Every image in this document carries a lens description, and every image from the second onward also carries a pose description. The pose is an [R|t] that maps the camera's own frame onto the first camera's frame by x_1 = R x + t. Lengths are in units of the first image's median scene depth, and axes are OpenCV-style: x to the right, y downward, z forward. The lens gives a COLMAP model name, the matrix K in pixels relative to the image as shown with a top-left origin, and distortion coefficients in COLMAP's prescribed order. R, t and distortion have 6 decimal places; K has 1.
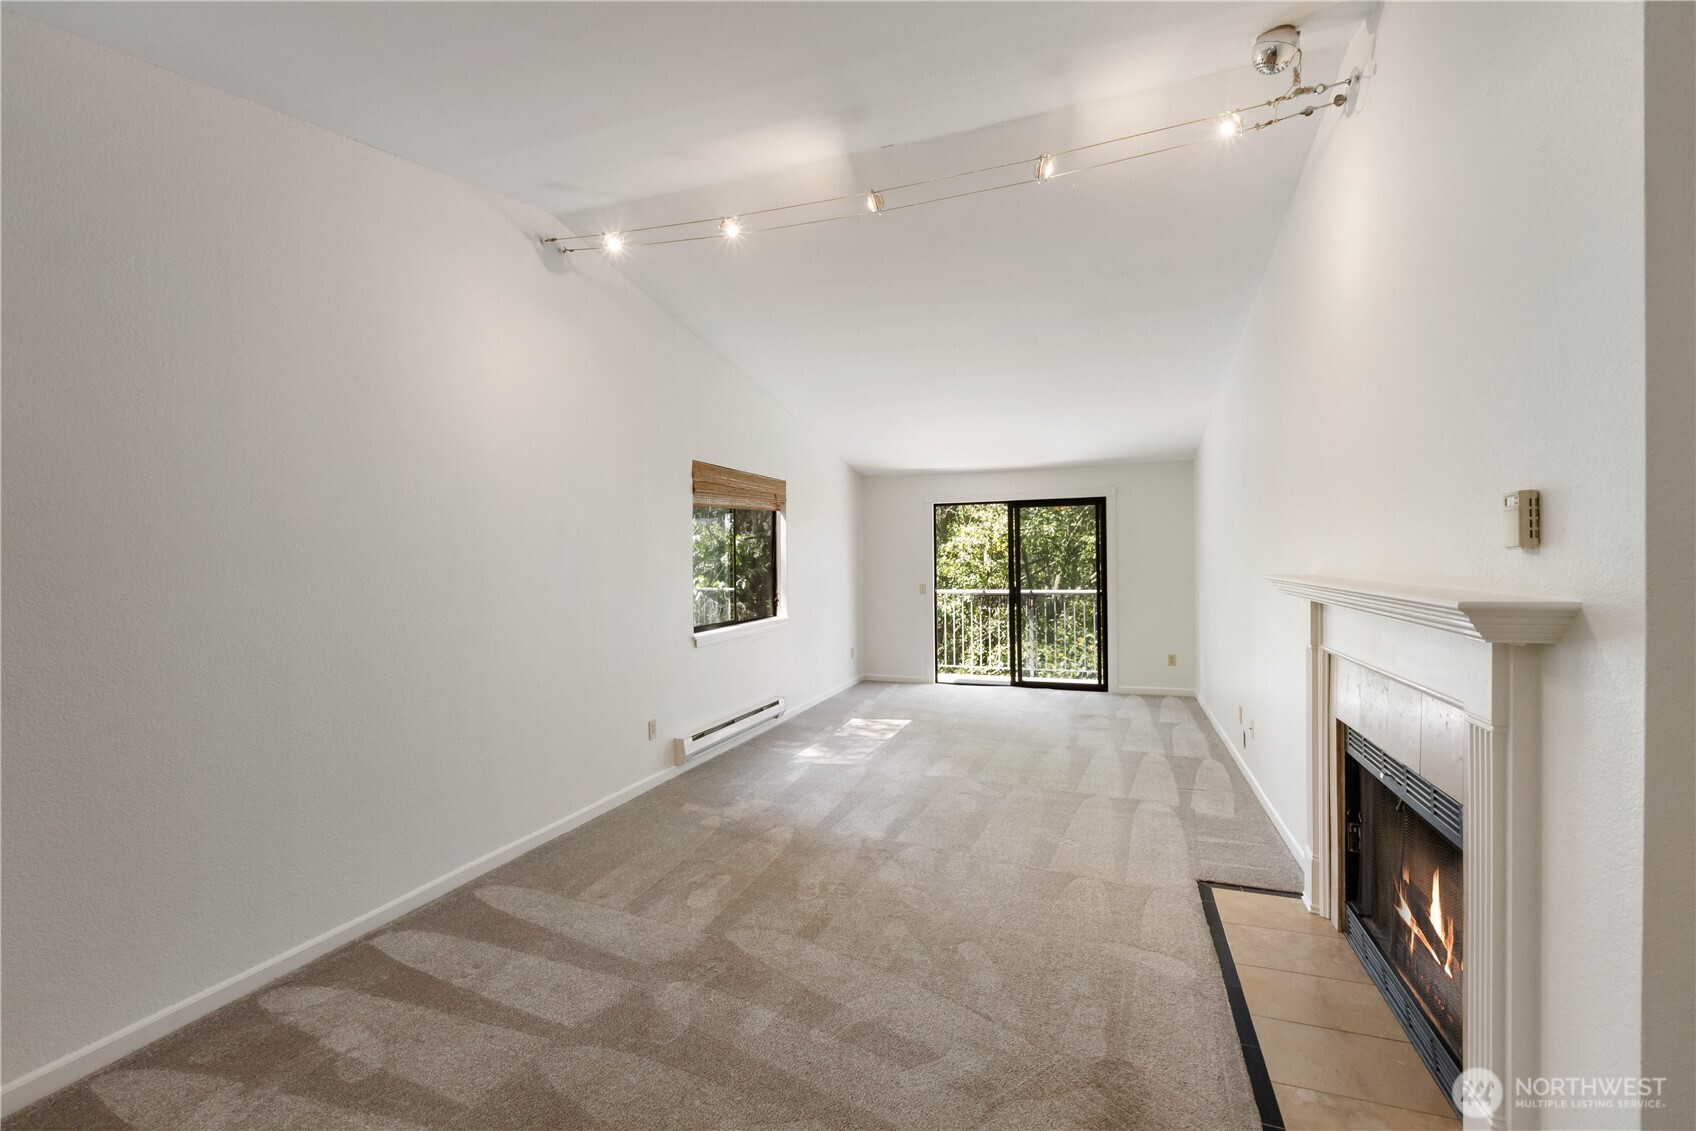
lens RADIAL K [[712.6, 0, 854.7], [0, 712.6, 557.9], [0, 0, 1]] dist [-0.012232, -0.000389]
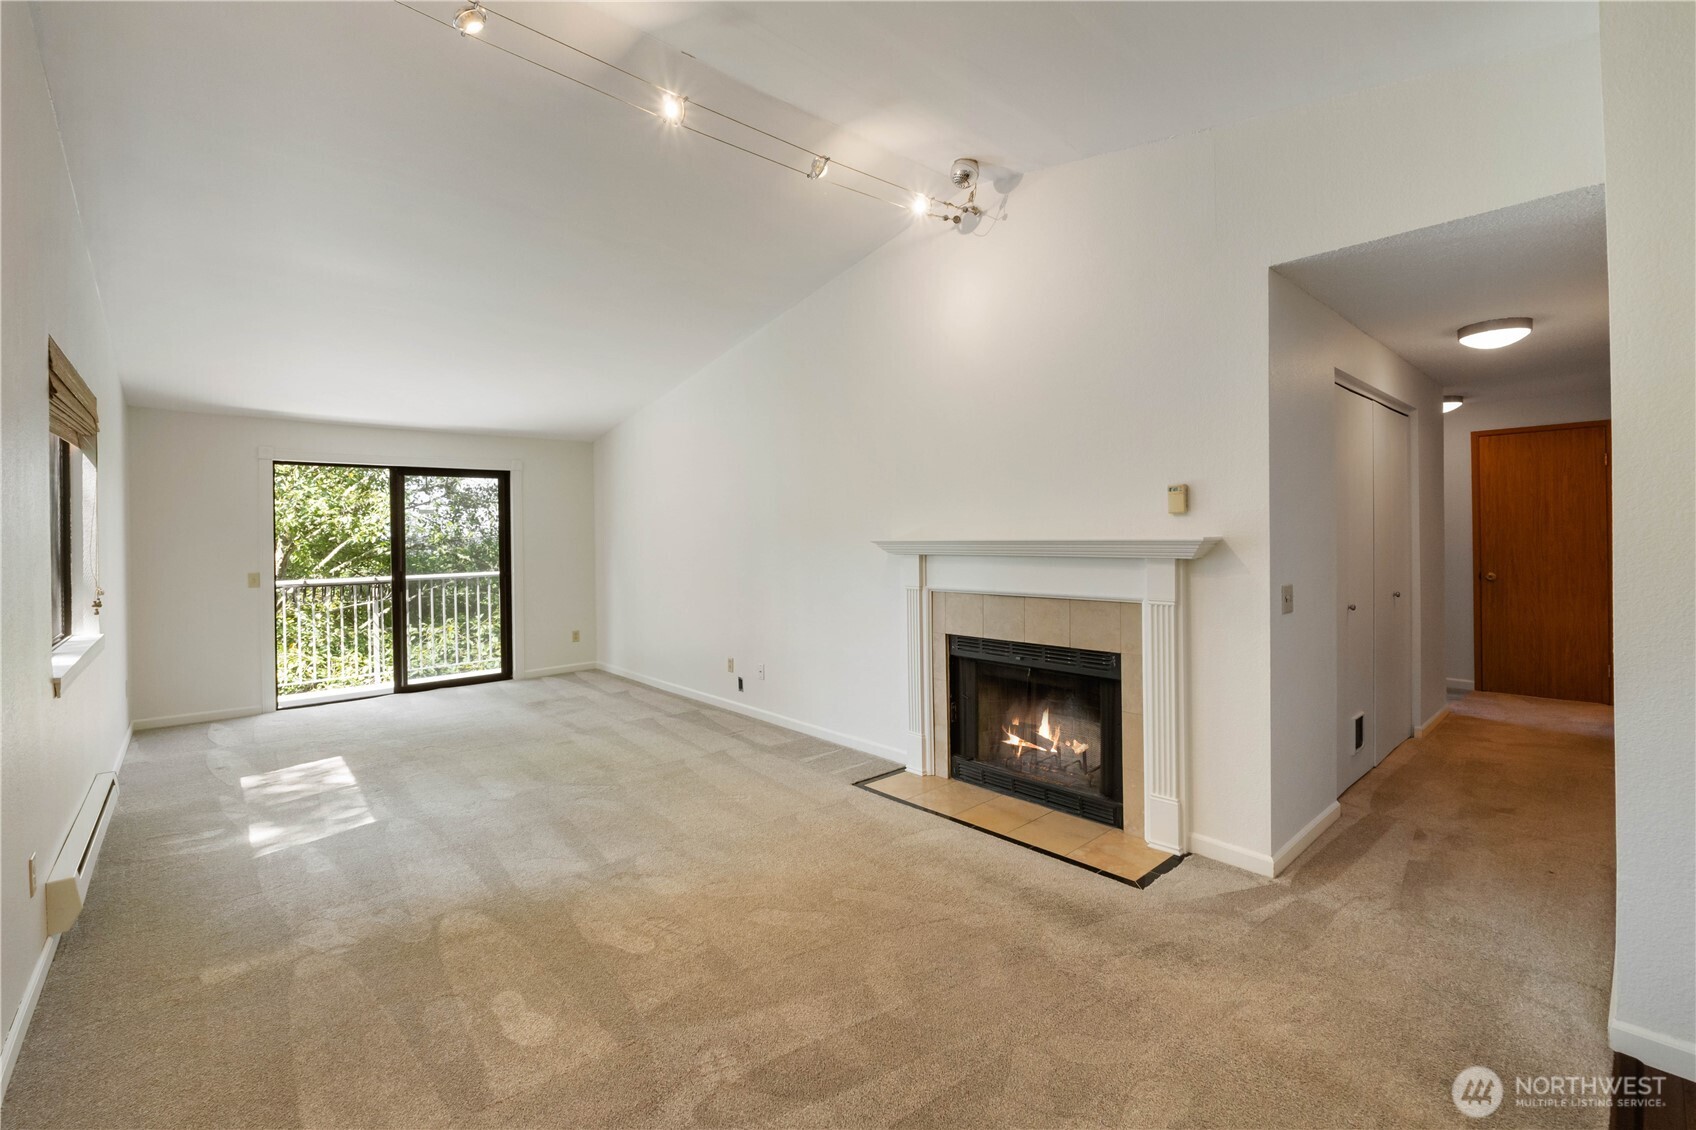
lens RADIAL K [[712.6, 0, 842.0], [0, 712.6, 537.2], [0, 0, 1]] dist [-0.012232, -0.000389]
pose [[0.481479, 0.000904, 0.876457, -0.423095], [0.009634, 0.999934, -0.006323, 0.019052], [-0.876405, 0.011488, 0.481439, 0.277378]]
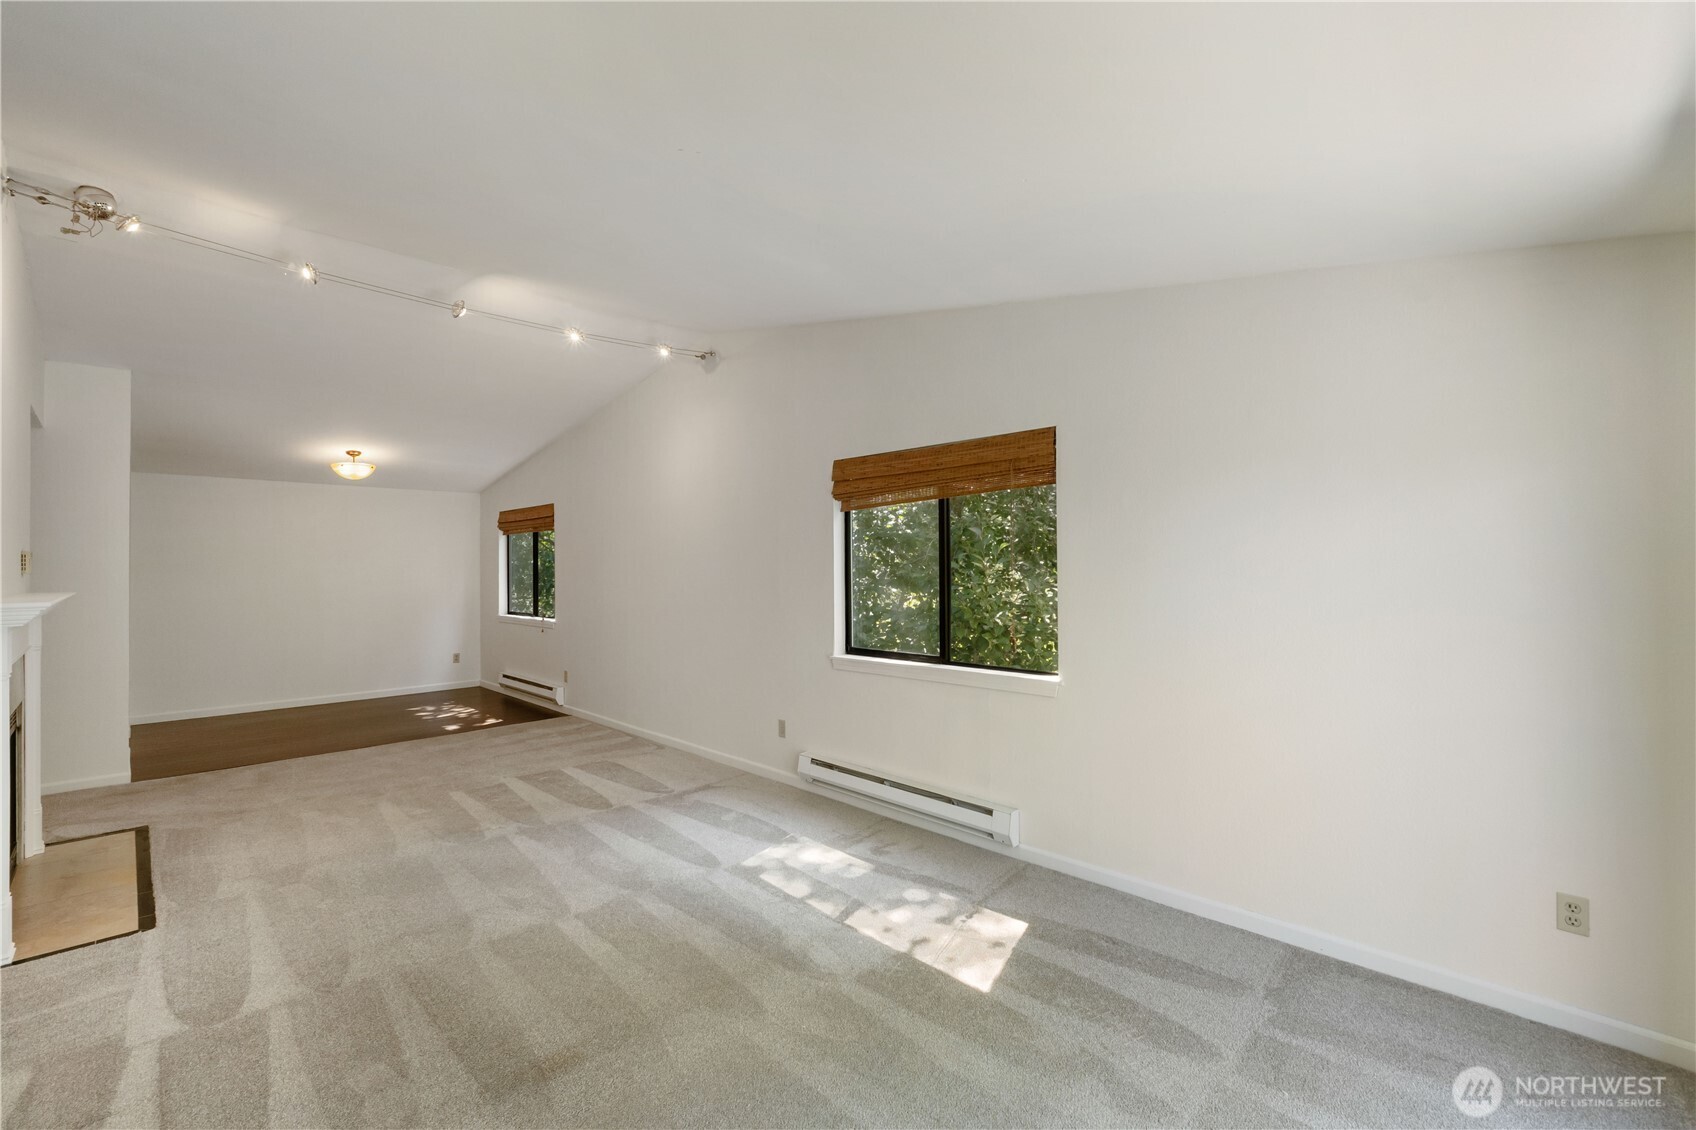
lens RADIAL K [[712.6, 0, 846.1], [0, 712.6, 568.8], [0, 0, 1]] dist [-0.012232, -0.000389]
pose [[-0.420679, 0.012075, -0.907129, 0.637577], [0.004278, 0.999927, 0.011327, -0.011529], [0.907199, 0.000884, -0.420700, 1.511265]]
